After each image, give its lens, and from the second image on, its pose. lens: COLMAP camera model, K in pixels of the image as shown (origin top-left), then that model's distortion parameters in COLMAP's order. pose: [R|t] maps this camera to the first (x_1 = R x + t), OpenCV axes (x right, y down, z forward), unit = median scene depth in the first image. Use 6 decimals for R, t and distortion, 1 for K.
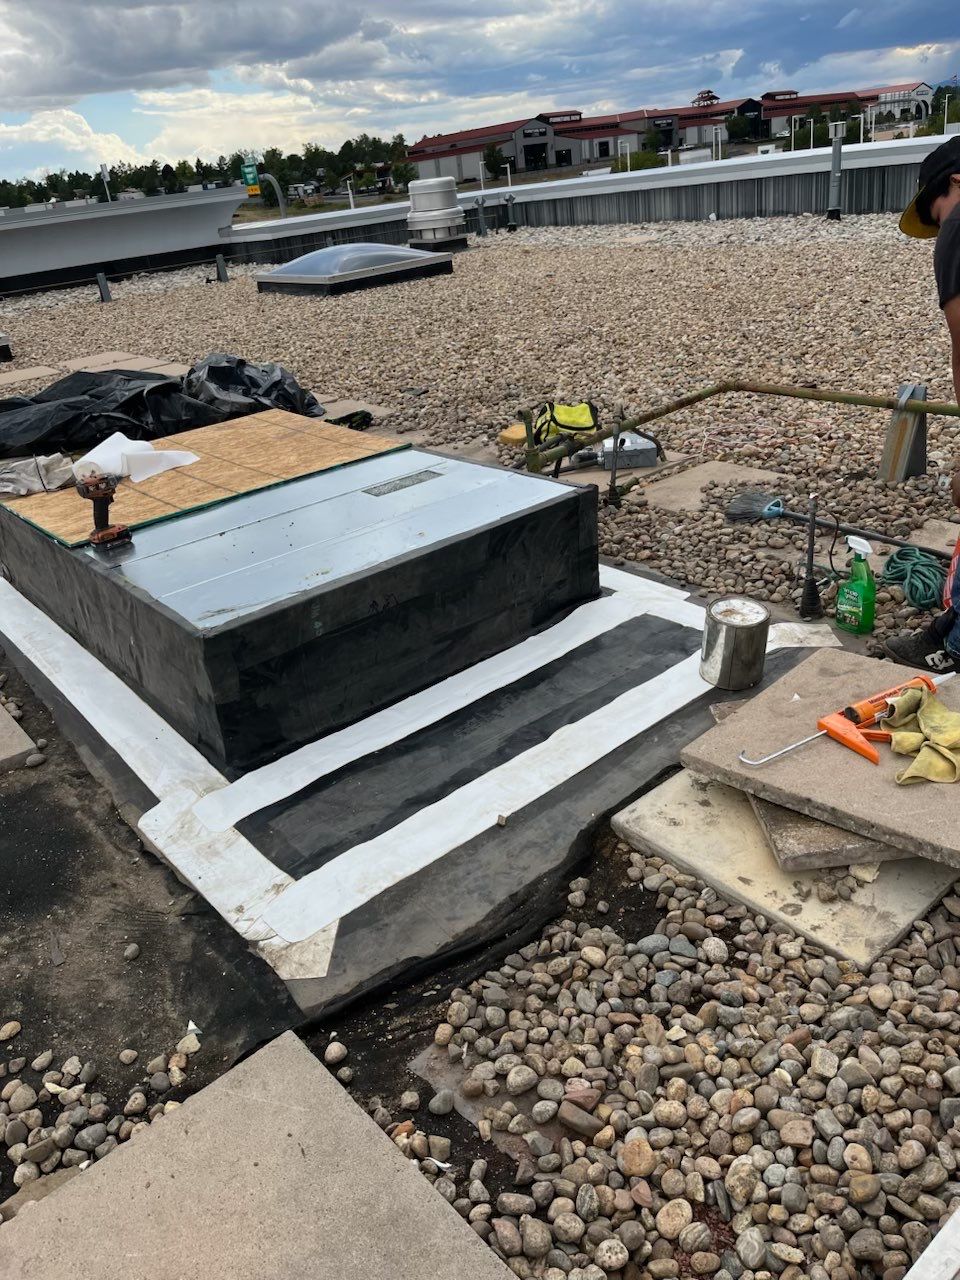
lens RADIAL K [[975.6, 0, 478.5], [0, 975.6, 642.0], [0, 0, 1]] dist [0.031450, -0.069263]
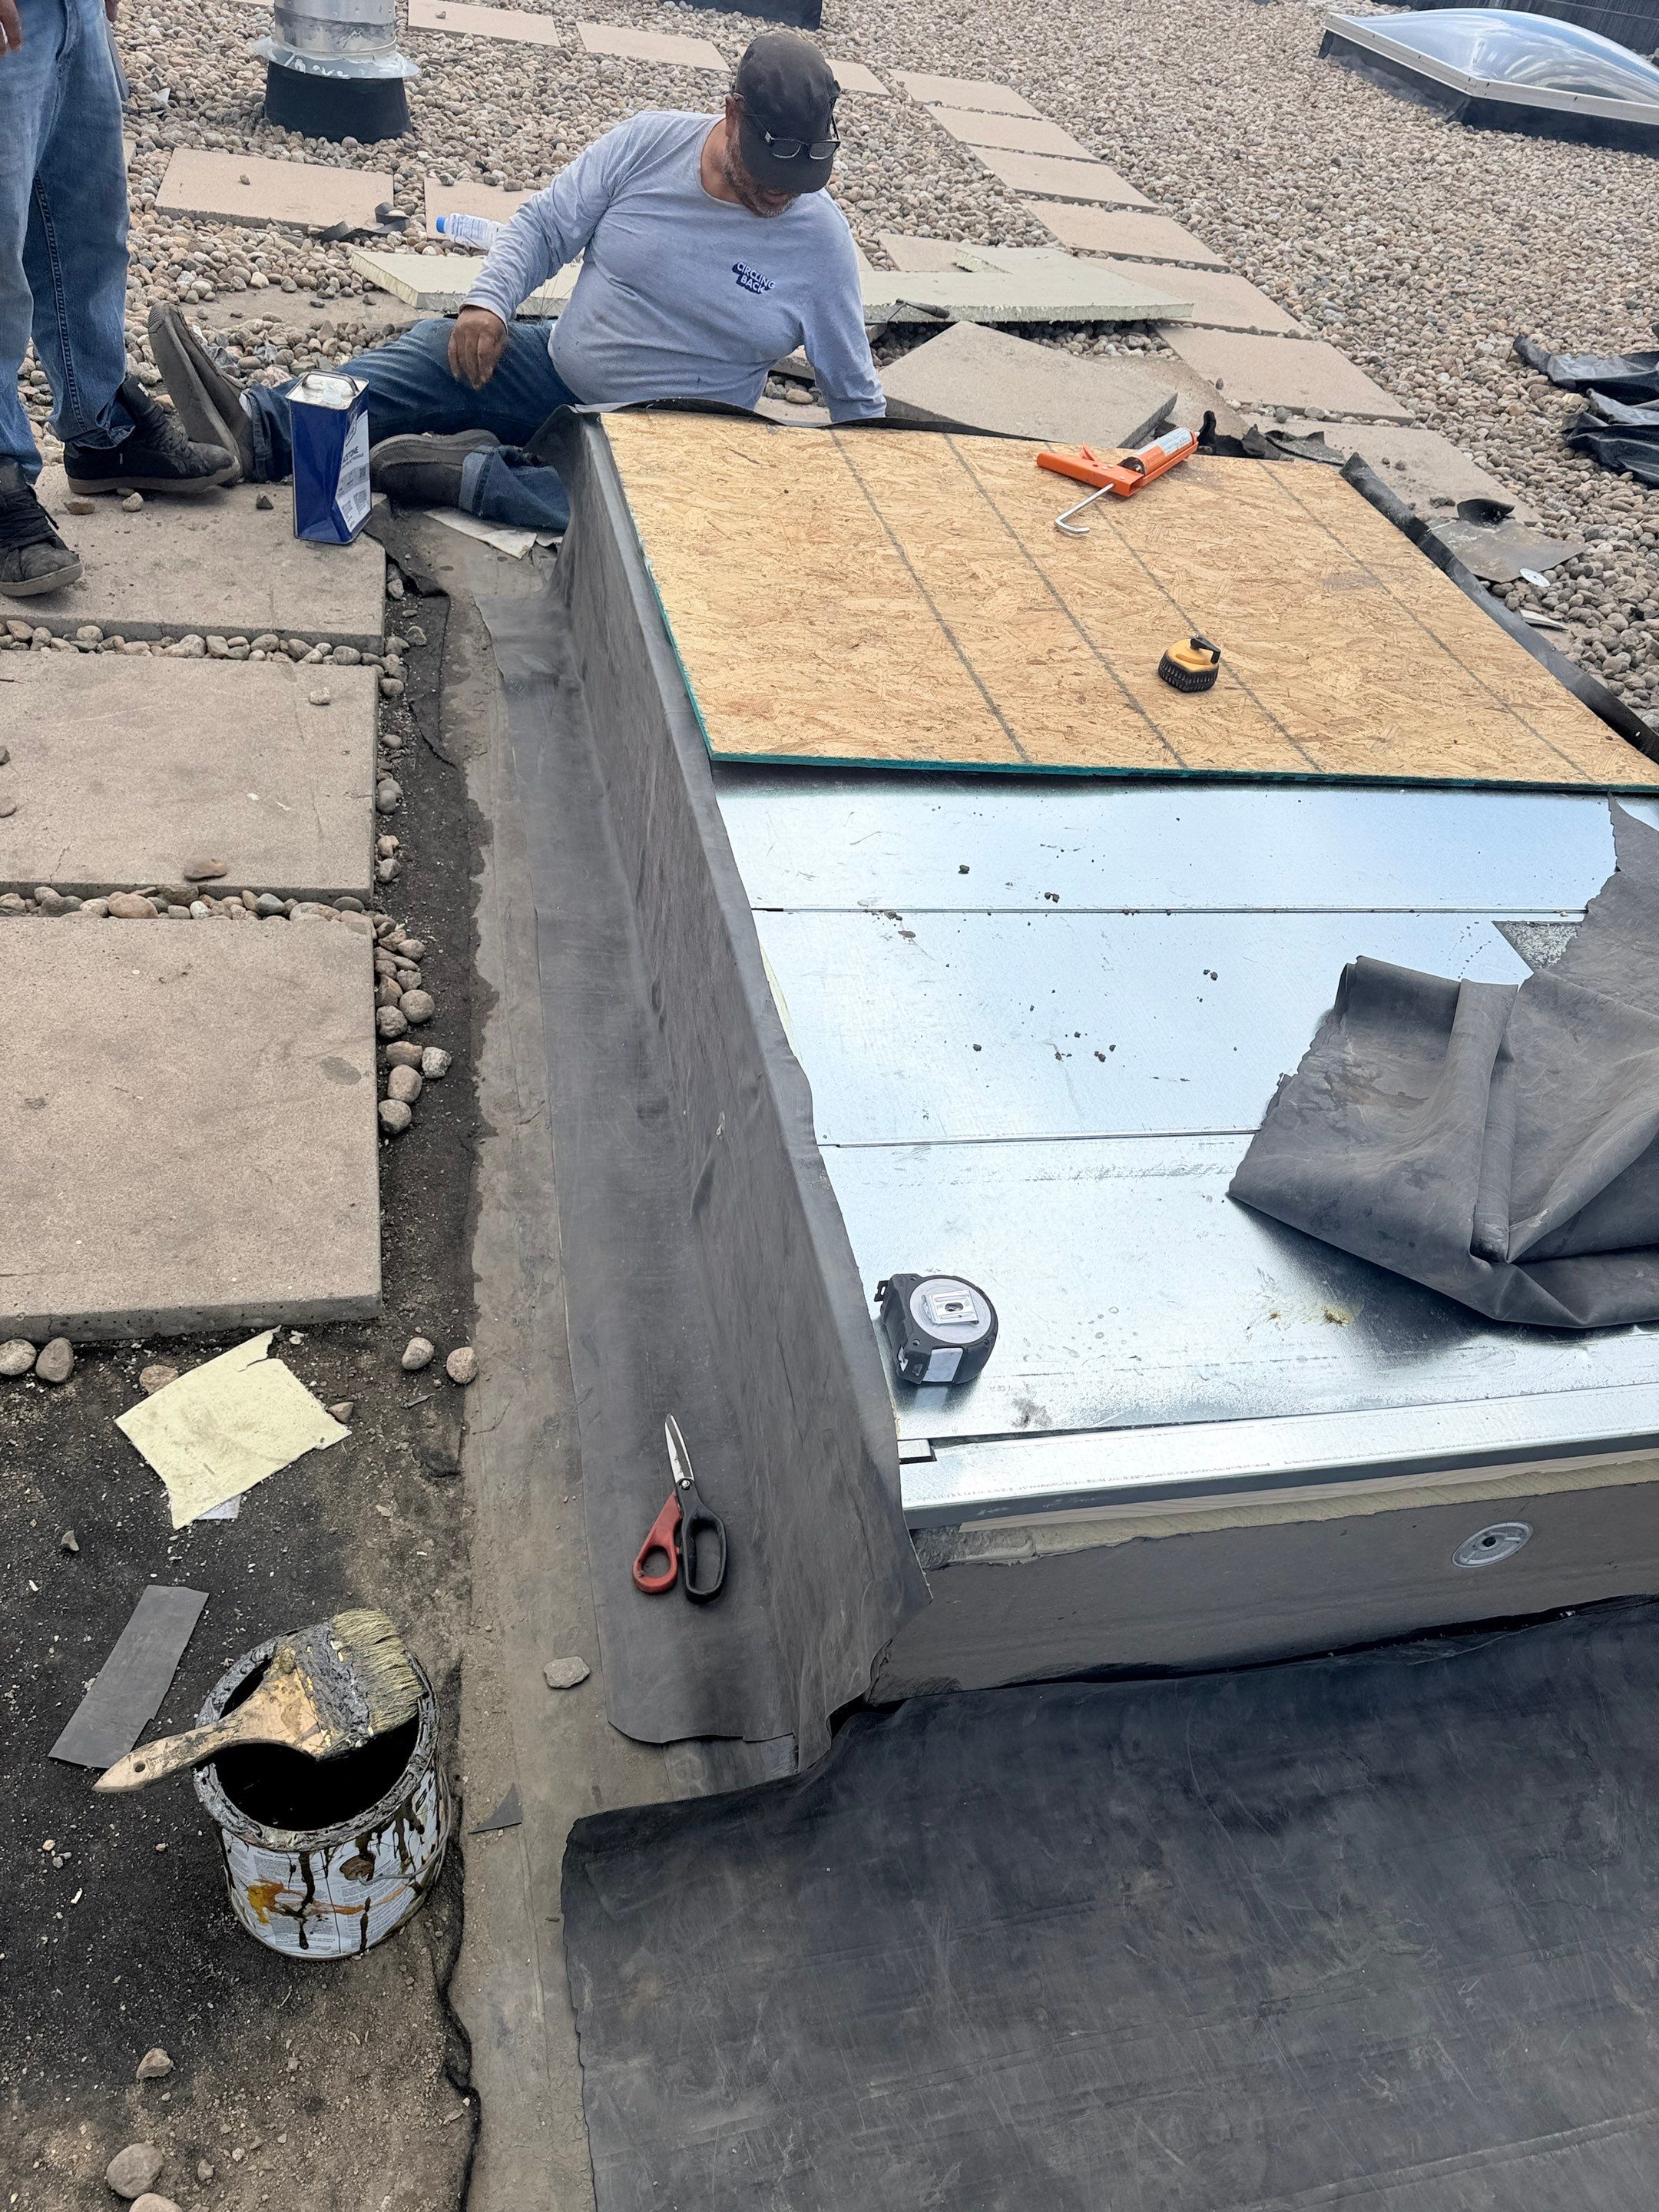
lens RADIAL K [[1606.6, 0, 838.9], [0, 1606.6, 1111.7], [0, 0, 1]] dist [-0.005554, -0.001571]
pose [[0.864009, 0.477447, -0.159790, -0.073040], [-0.421371, 0.859429, 0.289531, -0.058340], [0.275564, -0.182826, 0.943737, 0.145953]]
